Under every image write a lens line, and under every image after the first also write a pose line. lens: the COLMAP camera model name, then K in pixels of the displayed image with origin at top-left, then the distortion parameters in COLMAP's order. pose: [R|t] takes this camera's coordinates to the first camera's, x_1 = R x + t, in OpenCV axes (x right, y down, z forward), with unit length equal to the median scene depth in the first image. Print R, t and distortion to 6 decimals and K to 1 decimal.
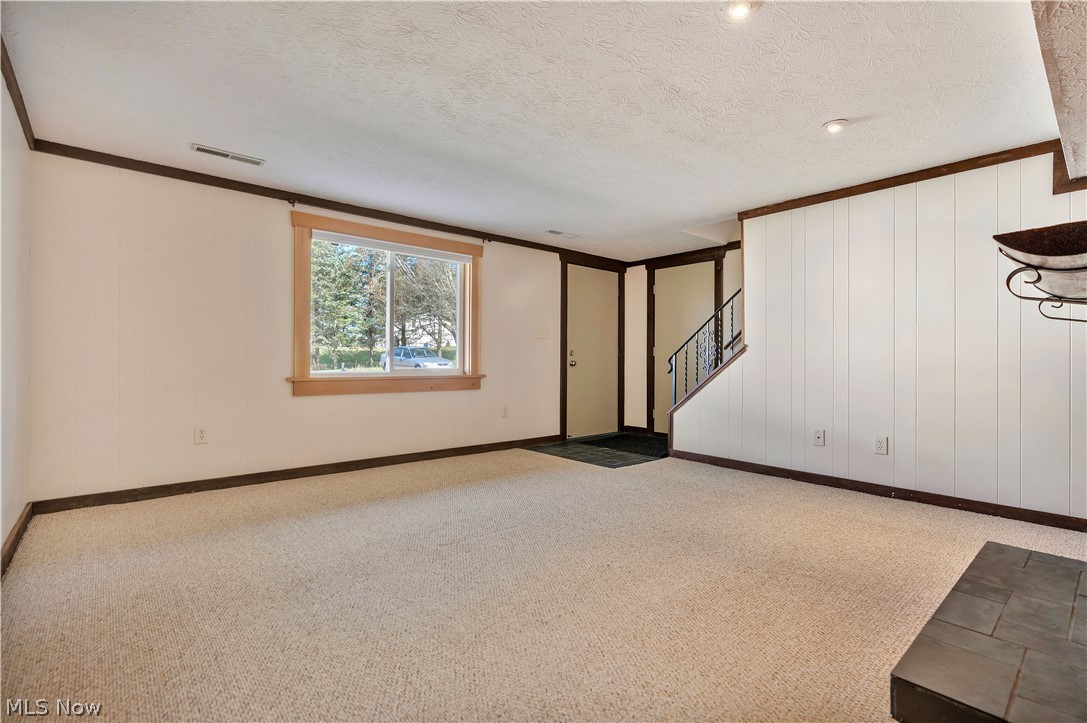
lens RADIAL K [[501.3, 0, 543.5], [0, 501.3, 358.4], [0, 0, 1]] dist [-0.003534, -0.000191]
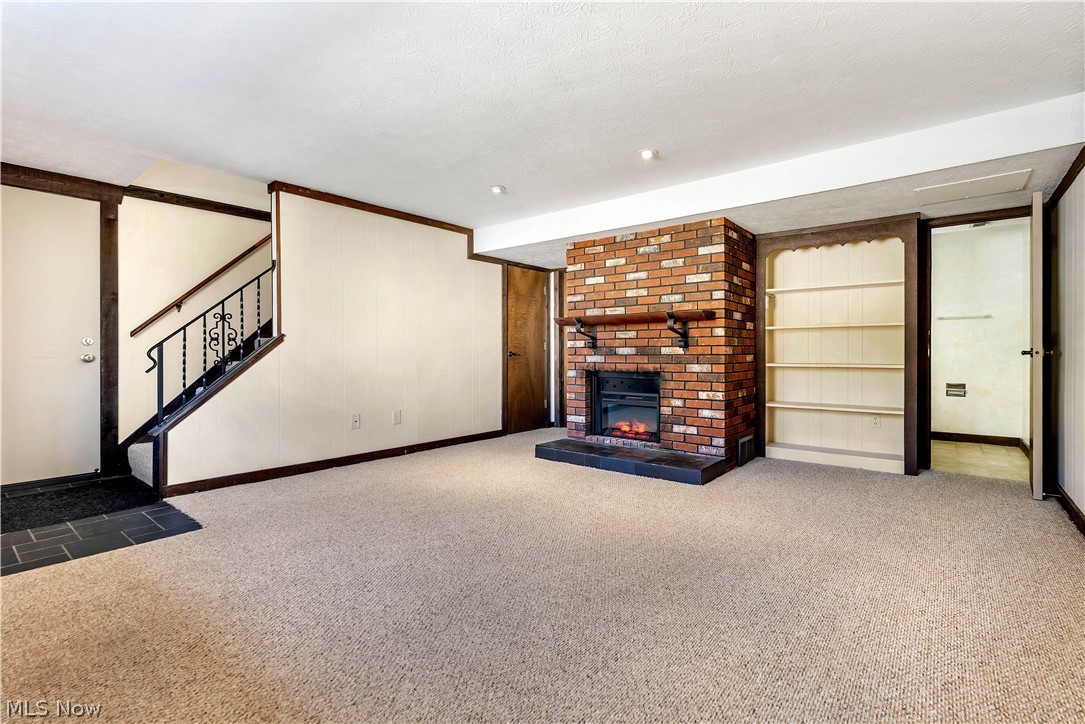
lens RADIAL K [[500.4, 0, 542.5], [0, 500.4, 358.9], [0, 0, 1]] dist [-0.003534, -0.000191]
pose [[-0.168909, -0.021240, 0.985403, -0.557895], [-0.002896, 0.999774, 0.021053, -0.004338], [-0.985627, 0.000702, -0.168932, 0.719372]]
